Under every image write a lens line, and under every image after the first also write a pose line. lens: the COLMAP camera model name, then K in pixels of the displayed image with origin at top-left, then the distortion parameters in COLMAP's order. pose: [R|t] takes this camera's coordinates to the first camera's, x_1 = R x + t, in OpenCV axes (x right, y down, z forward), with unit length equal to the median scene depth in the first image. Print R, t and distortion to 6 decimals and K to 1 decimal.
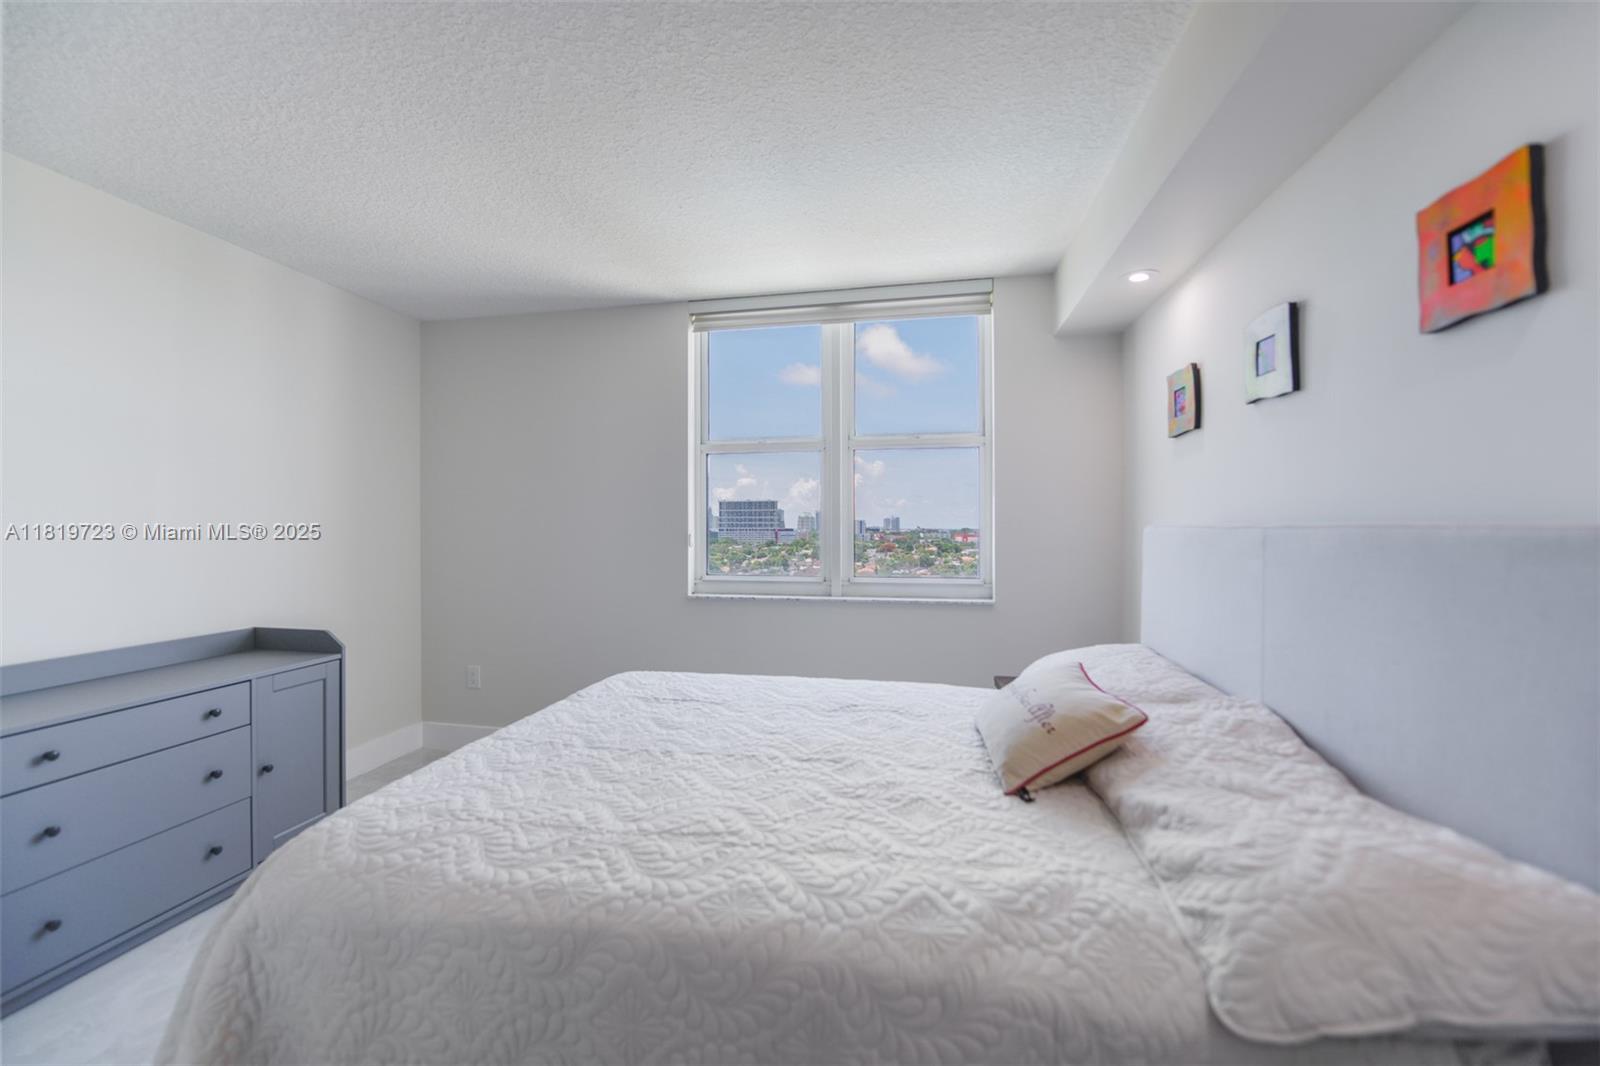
lens RADIAL K [[640.5, 0, 798.6], [0, 640.5, 522.6], [0, 0, 1]] dist [-0.001314, -0.000387]
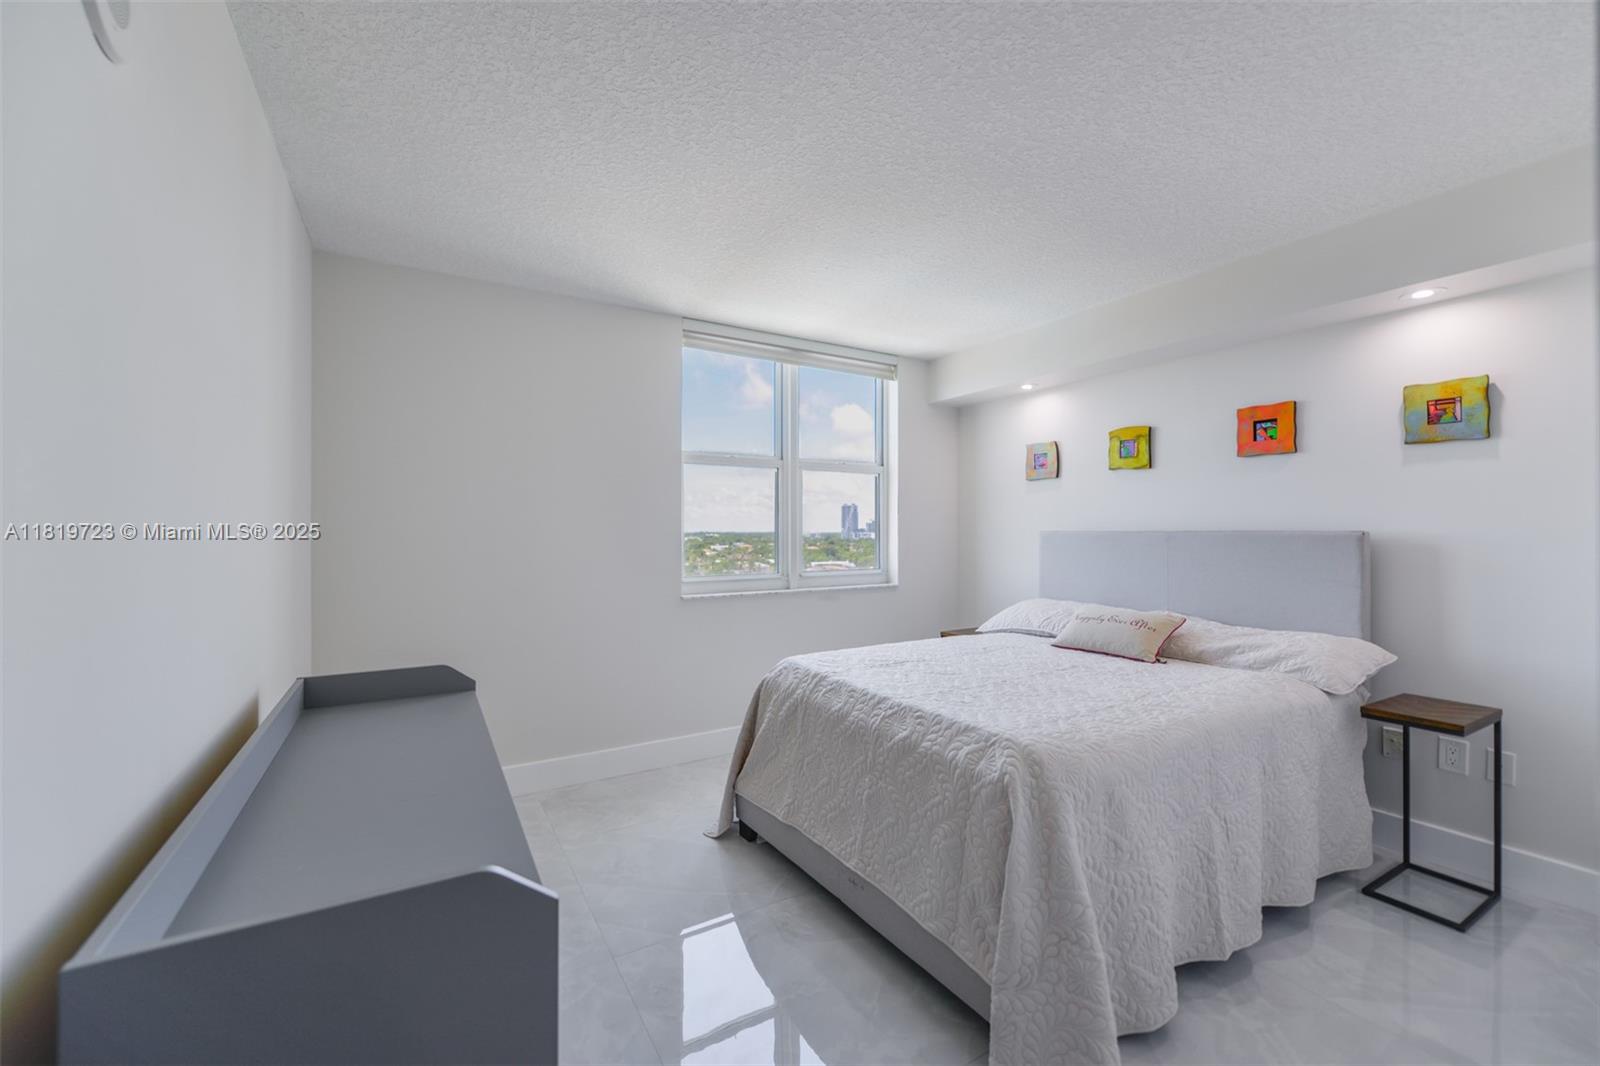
lens RADIAL K [[627.4, 0, 794.4], [0, 627.4, 530.5], [0, 0, 1]] dist [0.002010, 0.000148]
pose [[0.744236, -0.000962, 0.667916, -1.008110], [-0.001804, 0.999992, 0.003451, -0.000688], [-0.667915, -0.003773, 0.744228, 0.151235]]
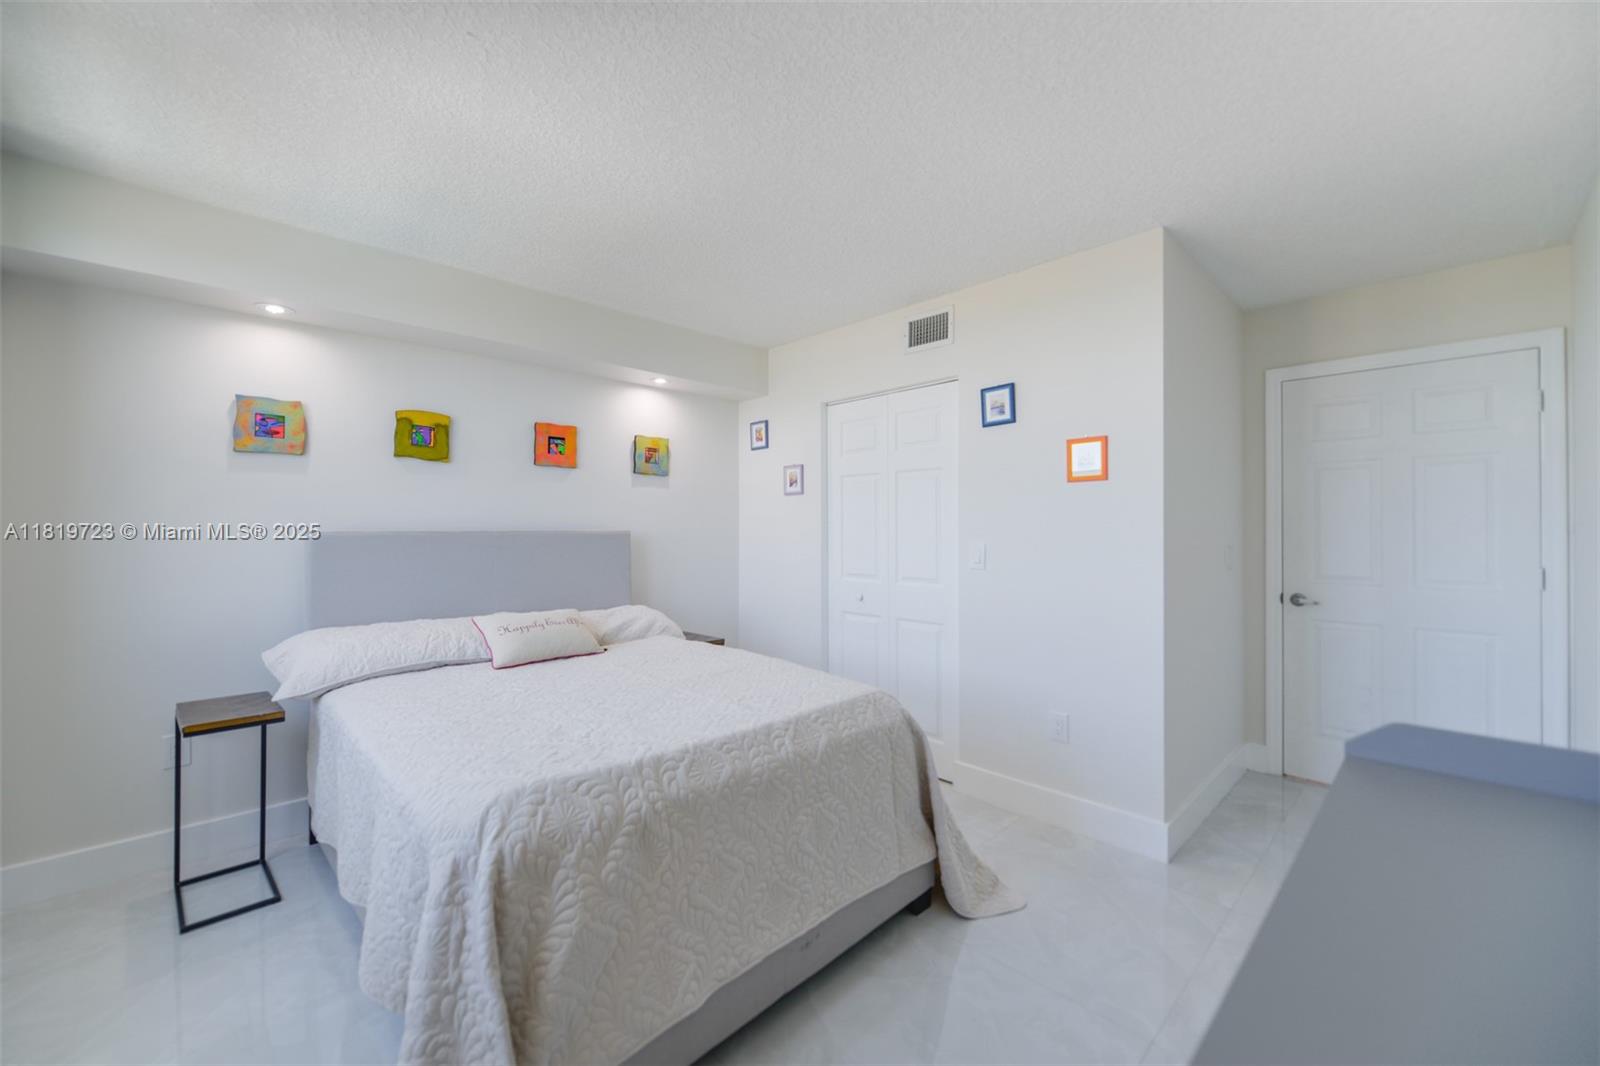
lens RADIAL K [[627.4, 0, 794.4], [0, 627.4, 530.5], [0, 0, 1]] dist [0.002010, 0.000148]
pose [[-0.837702, 0.009125, 0.546051, -0.754083], [0.009622, 0.999952, -0.001948, 0.008789], [-0.546043, 0.003622, -0.837750, 1.340861]]
